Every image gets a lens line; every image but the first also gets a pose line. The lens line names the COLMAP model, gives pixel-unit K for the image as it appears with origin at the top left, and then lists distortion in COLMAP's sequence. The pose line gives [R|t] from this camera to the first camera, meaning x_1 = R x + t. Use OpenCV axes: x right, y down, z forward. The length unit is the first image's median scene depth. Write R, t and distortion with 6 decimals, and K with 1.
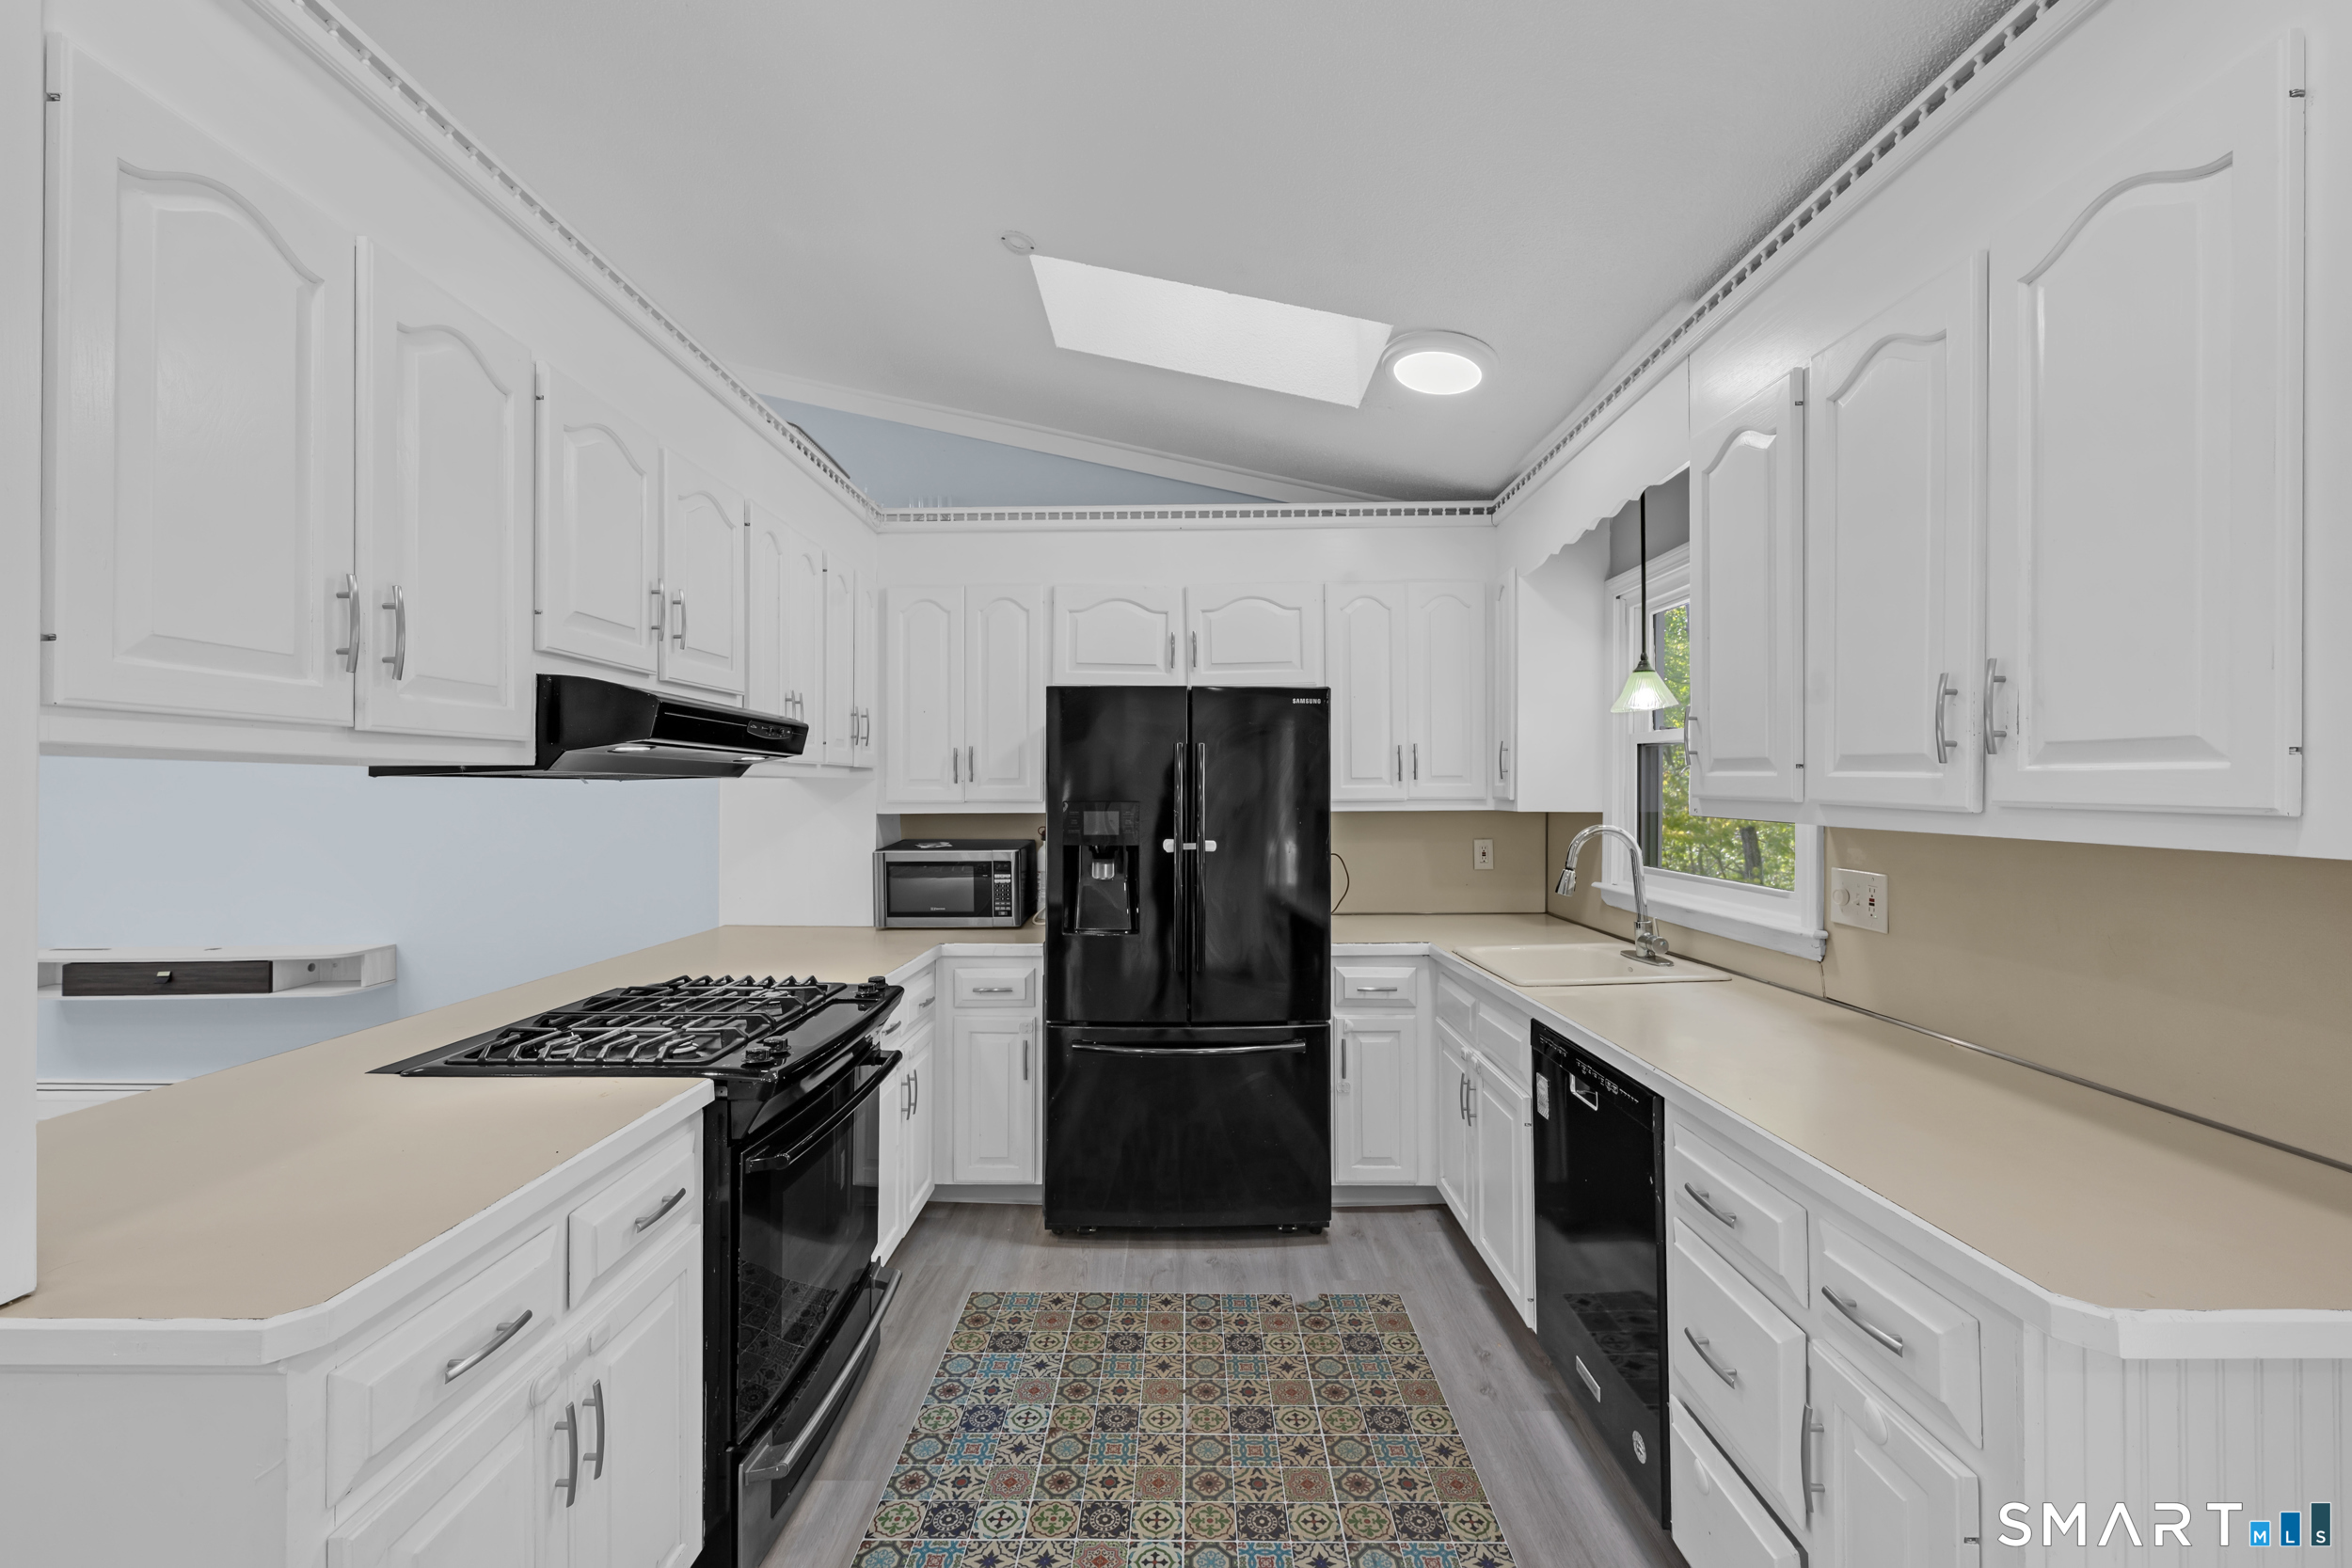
lens RADIAL K [[953.6, 0, 1168.0], [0, 953.6, 782.3], [0, 0, 1]] dist [-0.000119, -0.000062]
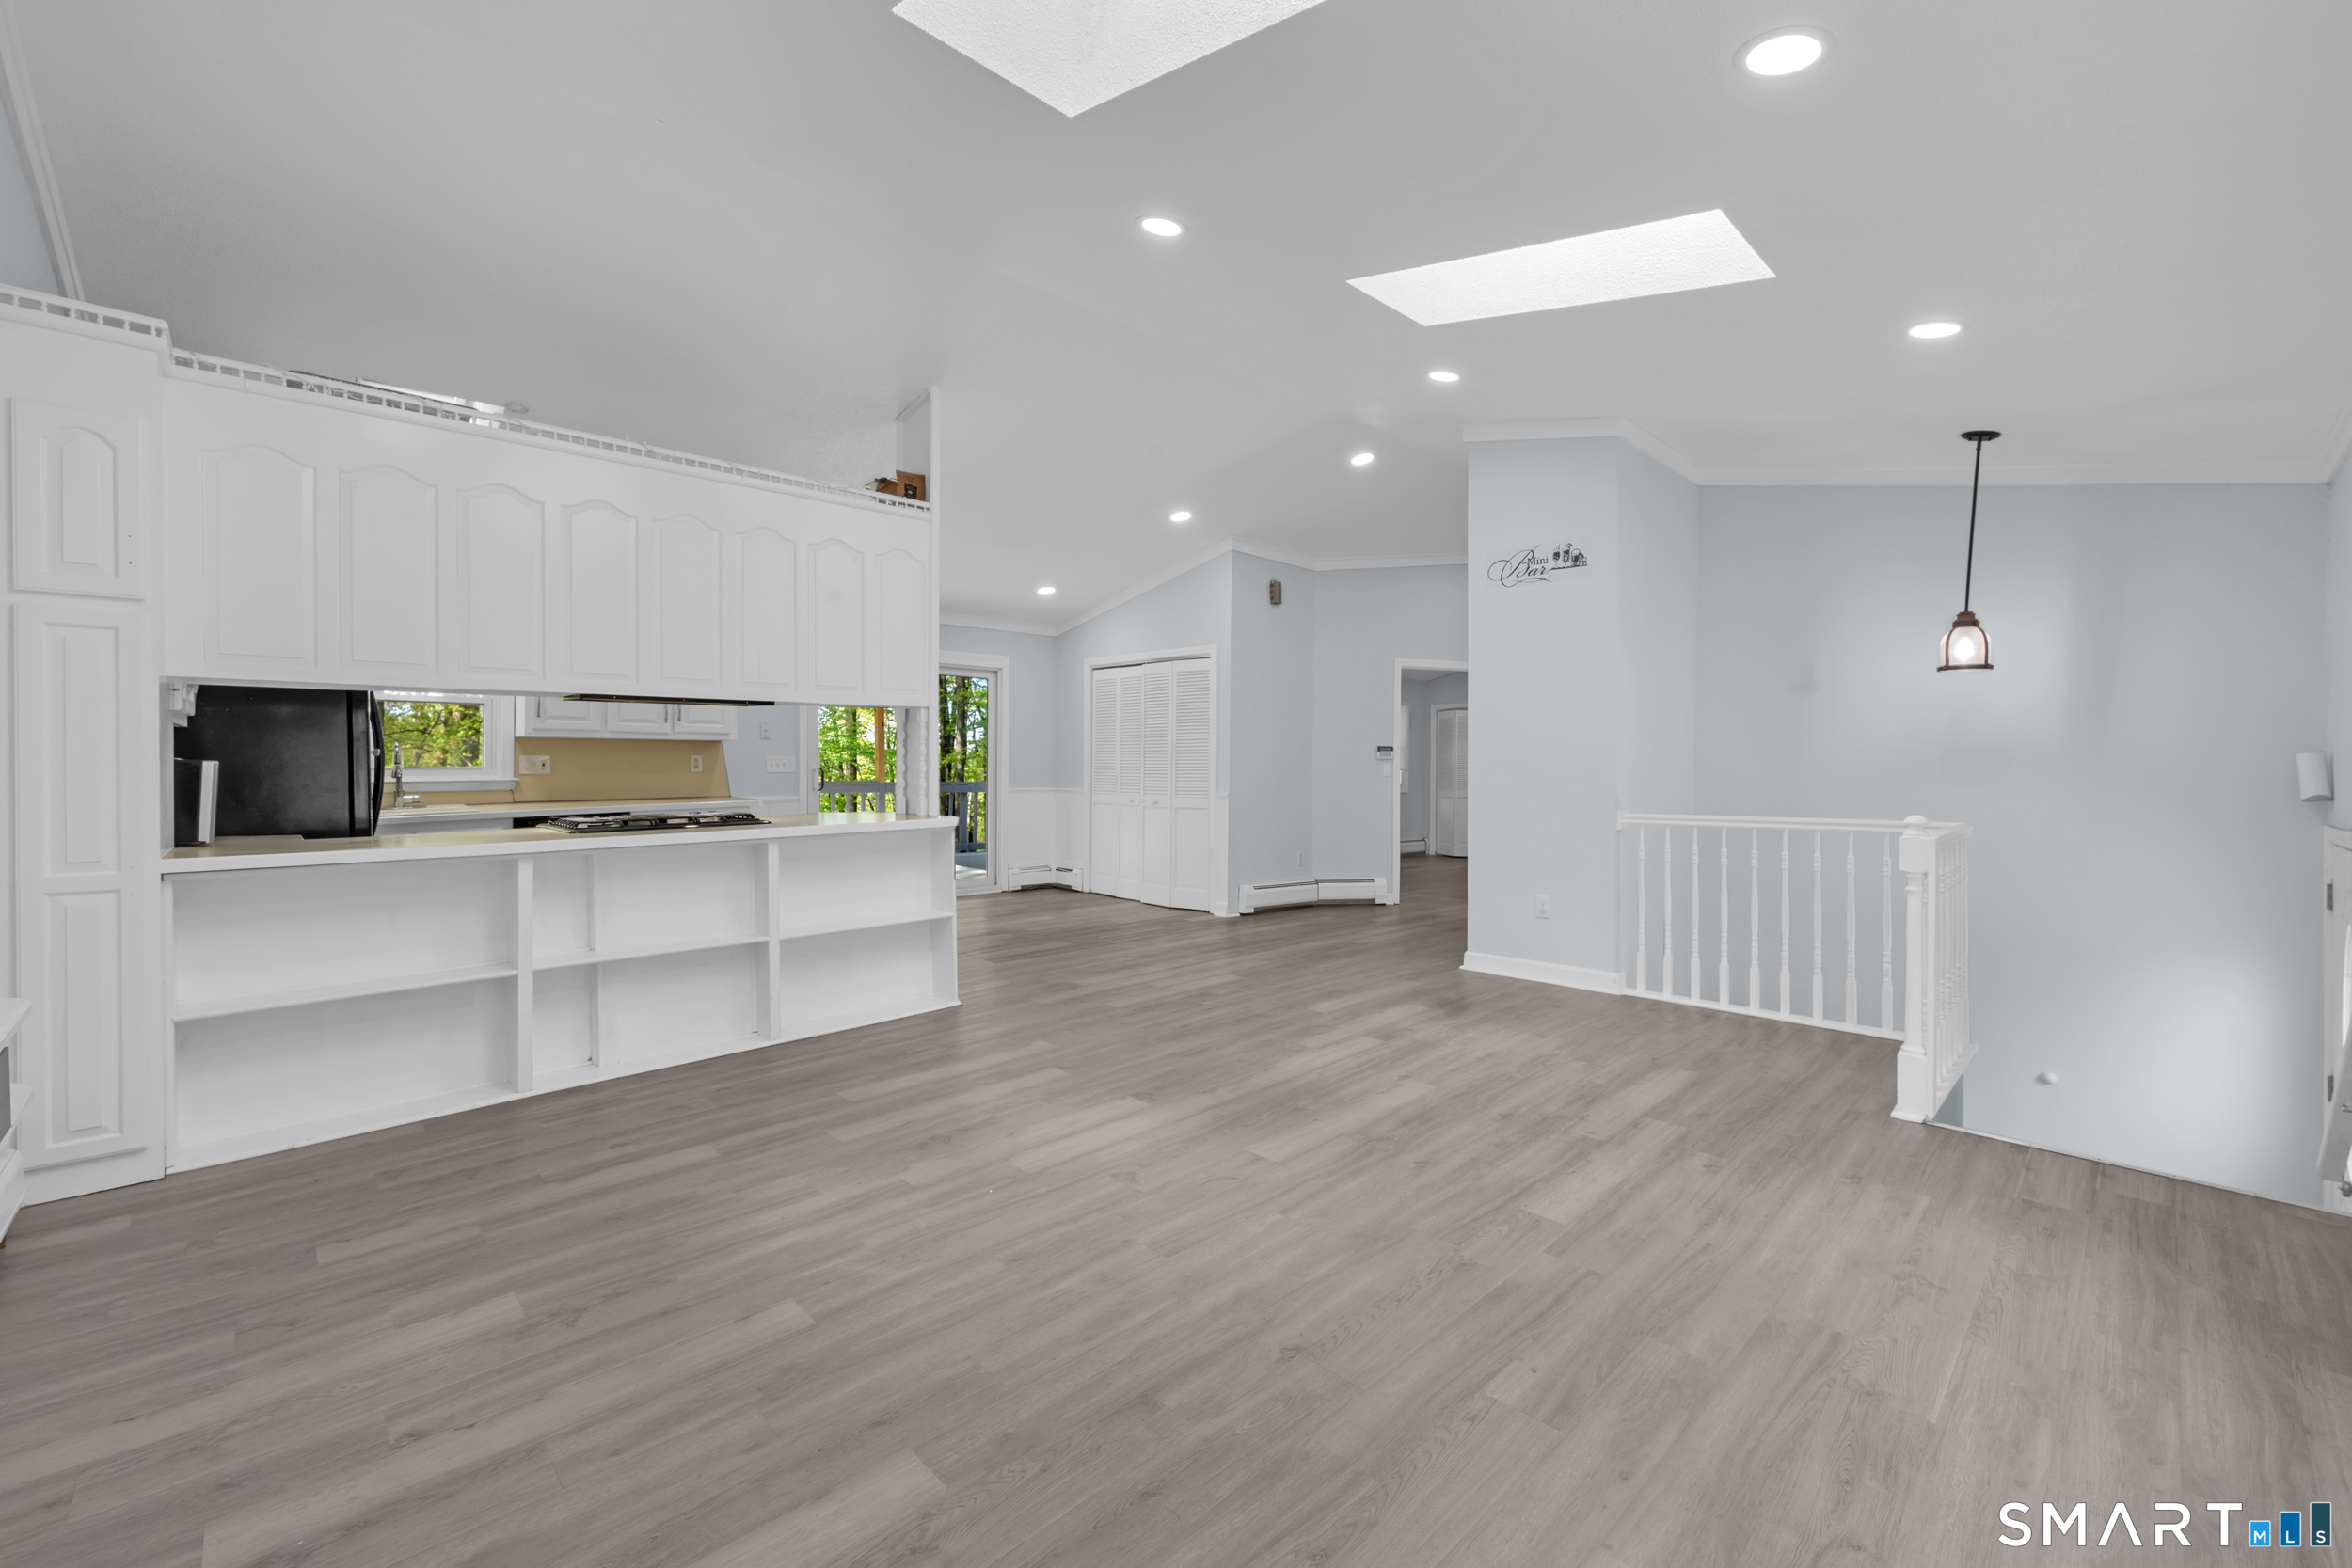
lens RADIAL K [[957.8, 0, 1187.7], [0, 957.8, 769.2], [0, 0, 1]] dist [-0.000843, 0.000034]
pose [[-0.716916, -0.001238, 0.697158, -2.029249], [-0.002100, 0.999998, -0.000383, 0.095441], [-0.697156, -0.001738, -0.716917, 1.236050]]
